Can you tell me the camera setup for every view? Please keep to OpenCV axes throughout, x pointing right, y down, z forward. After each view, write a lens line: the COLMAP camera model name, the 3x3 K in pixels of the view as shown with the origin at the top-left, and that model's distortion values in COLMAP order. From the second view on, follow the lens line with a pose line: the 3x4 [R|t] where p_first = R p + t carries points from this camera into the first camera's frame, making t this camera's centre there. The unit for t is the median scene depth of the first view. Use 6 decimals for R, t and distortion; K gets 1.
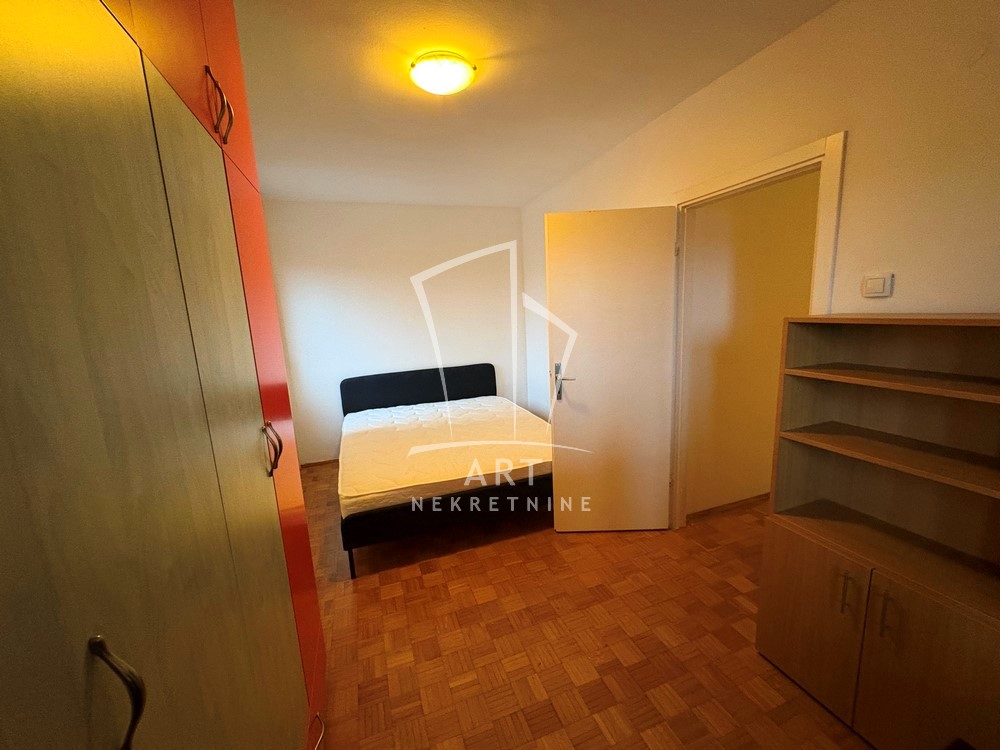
lens RADIAL K [[398.7, 0, 500.4], [0, 398.7, 374.5], [0, 0, 1]] dist [0.001509, 0.000006]
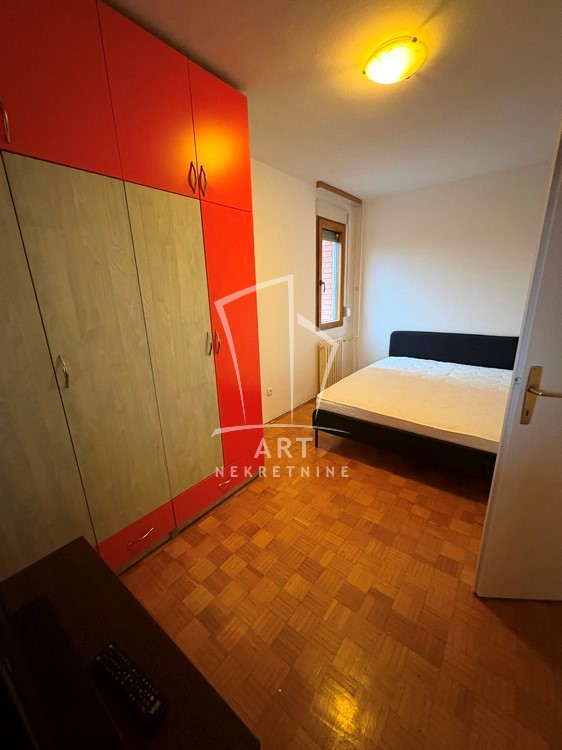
lens RADIAL K [[299.0, 0, 284.4], [0, 299.0, 374.0], [0, 0, 1]] dist [0.001509, 0.000006]
pose [[0.536360, 0.267086, -0.800614, 0.548651], [-0.146806, 0.963670, 0.223132, -0.040095], [0.831123, -0.002144, 0.556084, 0.238669]]
